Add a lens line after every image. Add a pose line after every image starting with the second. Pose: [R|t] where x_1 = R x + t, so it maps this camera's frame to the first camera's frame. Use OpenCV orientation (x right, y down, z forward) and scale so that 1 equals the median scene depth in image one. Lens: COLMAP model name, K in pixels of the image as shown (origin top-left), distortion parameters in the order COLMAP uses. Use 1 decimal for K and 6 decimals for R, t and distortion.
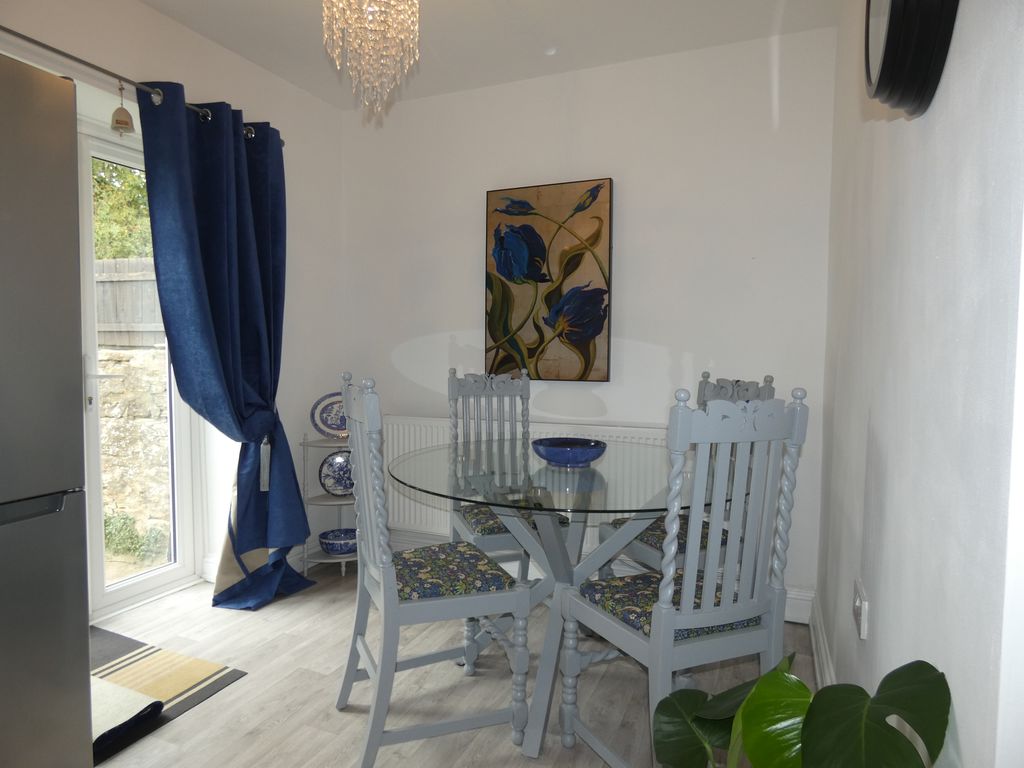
lens RADIAL K [[612.8, 0, 511.6], [0, 612.8, 381.2], [0, 0, 1]] dist [-0.000490, -0.001479]
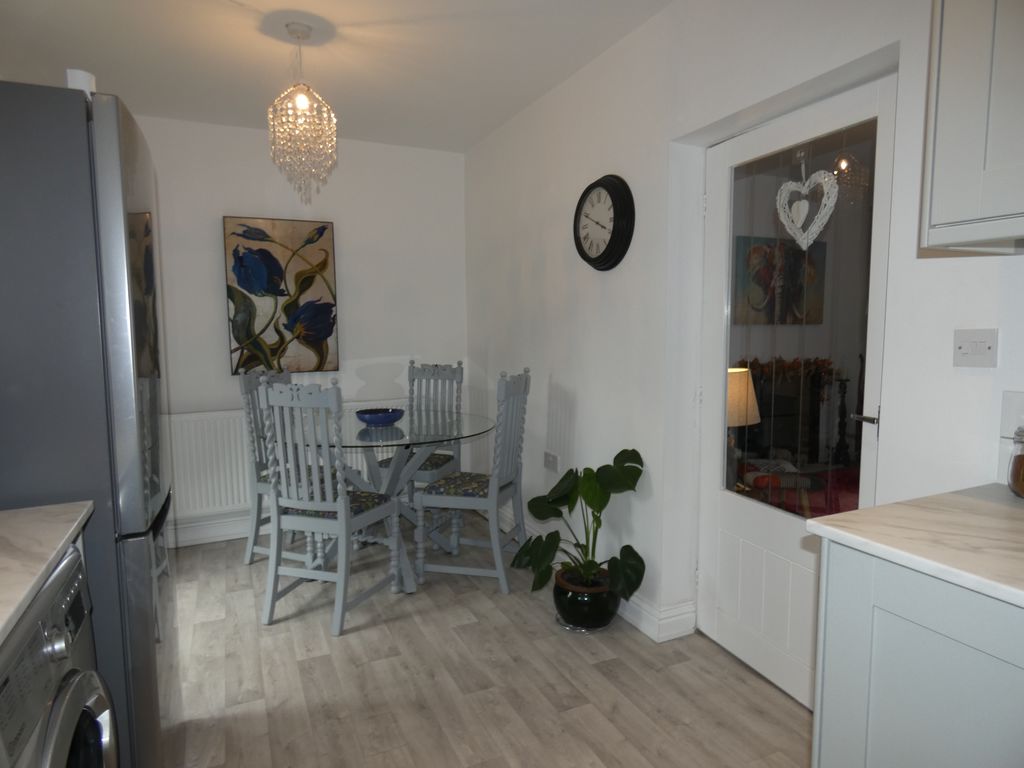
lens RADIAL K [[612.8, 0, 507.5], [0, 612.8, 379.0], [0, 0, 1]] dist [-0.000490, -0.001479]
pose [[0.670060, -0.075896, 0.738417, -0.589140], [0.053008, 0.997112, 0.054385, -0.034362], [-0.740412, 0.002701, 0.672148, -0.200779]]
